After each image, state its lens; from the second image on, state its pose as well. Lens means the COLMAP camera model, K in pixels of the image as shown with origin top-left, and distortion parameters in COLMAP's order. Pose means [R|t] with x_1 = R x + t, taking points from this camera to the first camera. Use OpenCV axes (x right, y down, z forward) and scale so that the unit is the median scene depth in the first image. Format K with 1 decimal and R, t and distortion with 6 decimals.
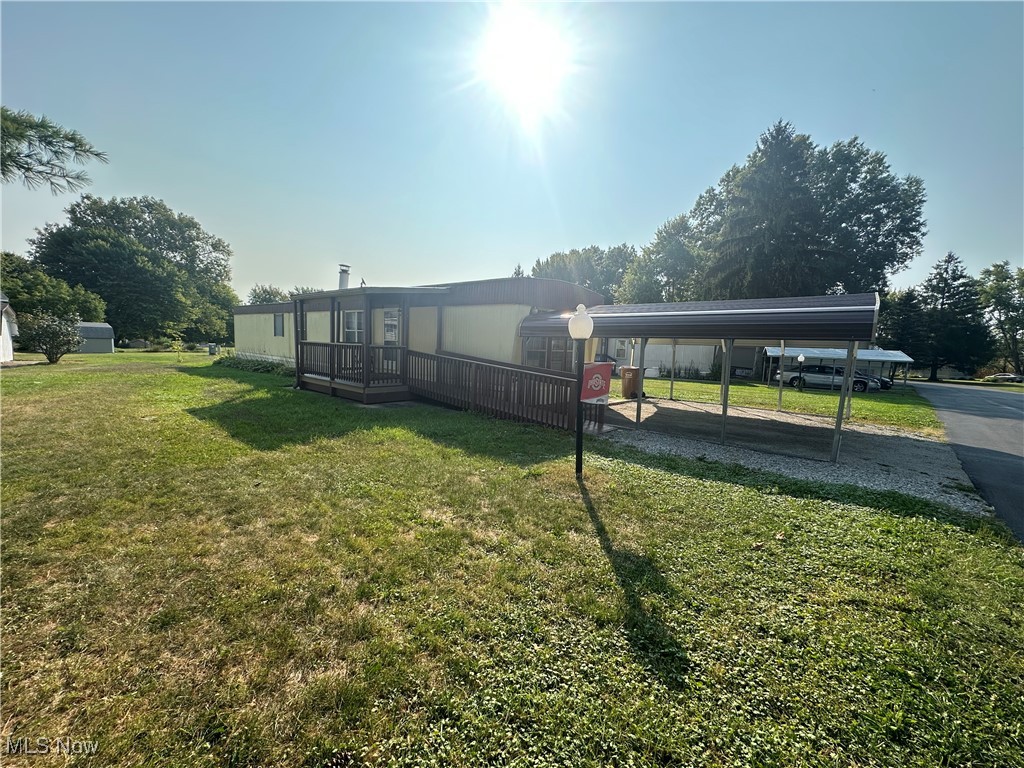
lens RADIAL K [[406.2, 0, 508.7], [0, 406.2, 385.9], [0, 0, 1]] dist [-0.003918, 0.000269]
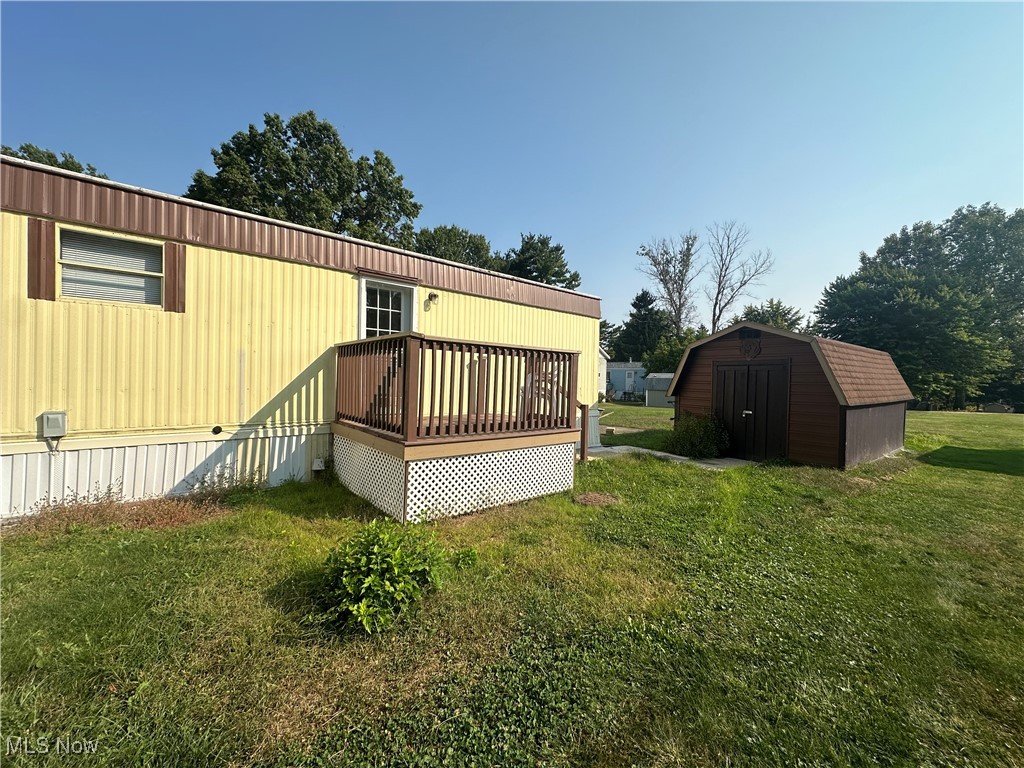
lens RADIAL K [[406.2, 0, 506.6], [0, 406.2, 379.6], [0, 0, 1]] dist [-0.003918, 0.000269]
pose [[-0.158333, -0.042973, -0.986450, -0.074162], [-0.130475, 0.991202, -0.022238, -0.053879], [0.978727, 0.125186, -0.162547, 0.567601]]
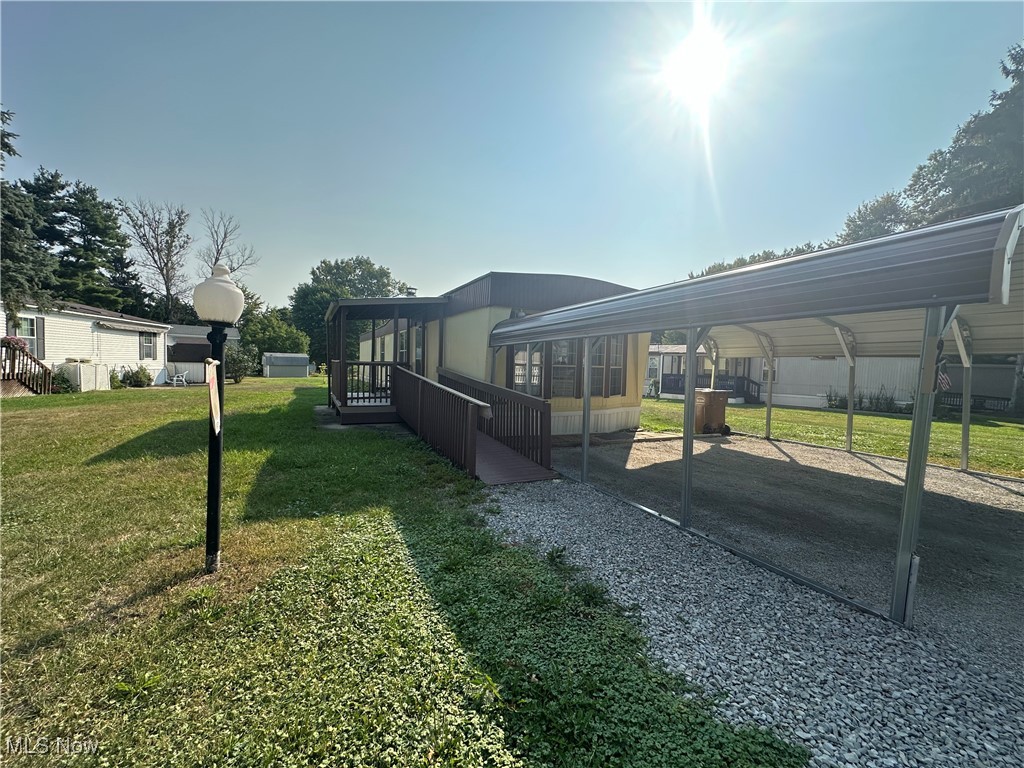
lens RADIAL K [[406.2, 0, 511.9], [0, 406.2, 387.4], [0, 0, 1]] dist [-0.003918, 0.000269]
pose [[0.920964, 0.007994, -0.389566, 0.081922], [-0.032030, 0.997959, -0.055242, -0.000190], [0.388329, 0.063353, 0.919340, 0.065835]]
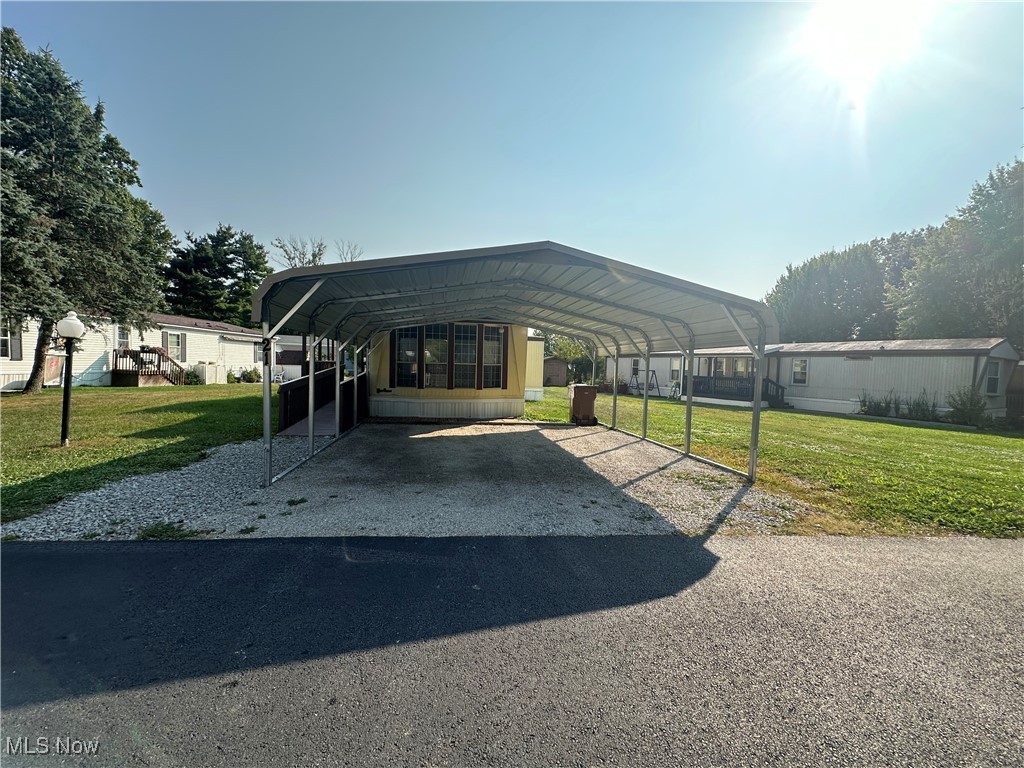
lens RADIAL K [[406.2, 0, 510.8], [0, 406.2, 385.3], [0, 0, 1]] dist [-0.003918, 0.000269]
pose [[0.776265, 0.012034, -0.630292, 0.216032], [-0.062761, 0.996326, -0.058272, 0.002873], [0.627275, 0.084792, 0.774168, 0.091384]]
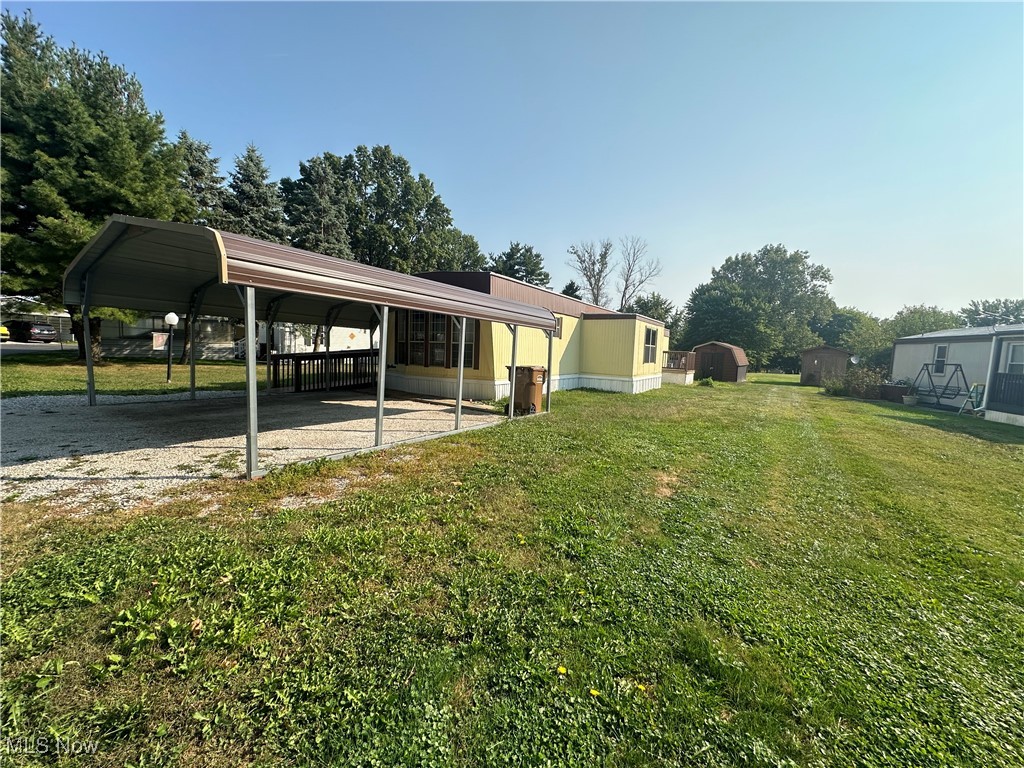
lens RADIAL K [[406.2, 0, 513.5], [0, 406.2, 381.1], [0, 0, 1]] dist [-0.003918, 0.000269]
pose [[0.140876, 0.039976, -0.989220, 0.290628], [-0.134242, 0.990728, 0.020919, -0.010462], [0.980884, 0.129848, 0.144936, 0.272490]]
